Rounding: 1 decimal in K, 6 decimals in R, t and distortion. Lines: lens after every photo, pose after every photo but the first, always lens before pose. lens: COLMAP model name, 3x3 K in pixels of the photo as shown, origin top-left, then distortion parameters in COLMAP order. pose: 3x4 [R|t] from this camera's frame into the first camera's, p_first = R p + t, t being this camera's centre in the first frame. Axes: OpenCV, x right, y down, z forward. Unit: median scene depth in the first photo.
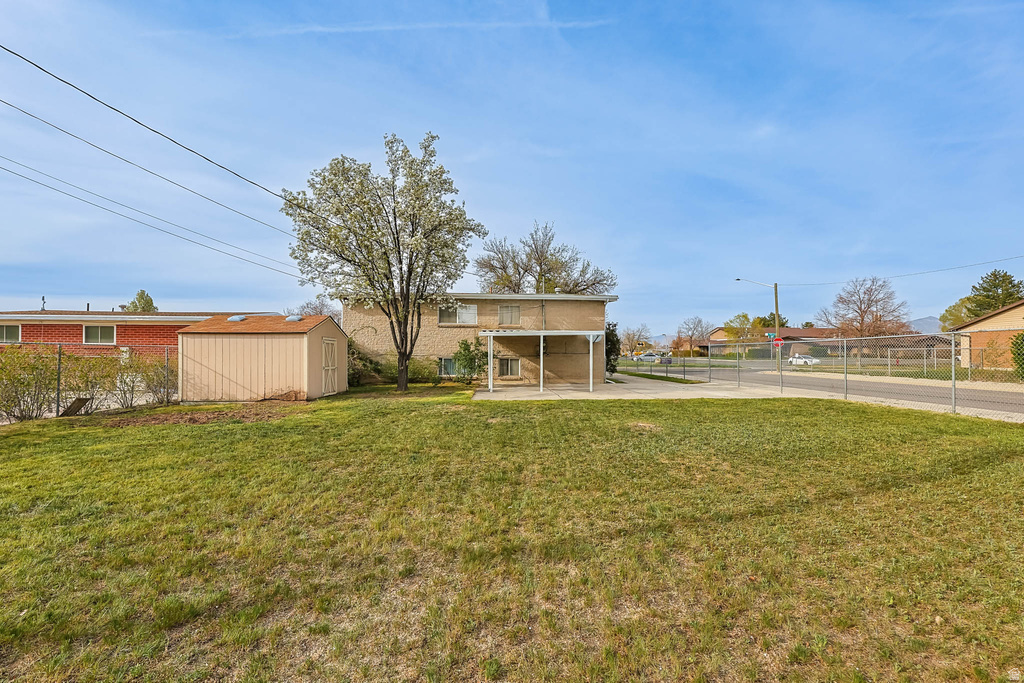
lens RADIAL K [[413.5, 0, 488.6], [0, 413.5, 356.4], [0, 0, 1]] dist [0.001923, 0.000324]
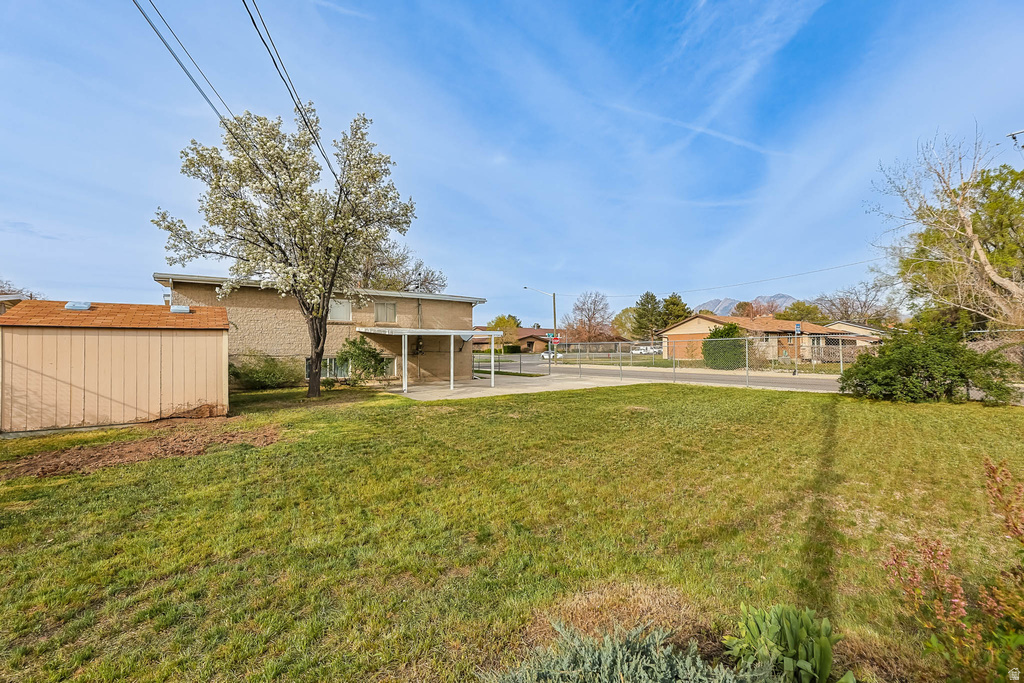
lens RADIAL K [[422.6, 0, 470.9], [0, 422.6, 349.5], [0, 0, 1]] dist [-0.001208, -0.000001]
pose [[0.872055, -0.005317, 0.489378, -0.259261], [0.009542, 0.999936, -0.006139, -0.005884], [-0.489314, 0.010023, 0.872050, 0.044026]]
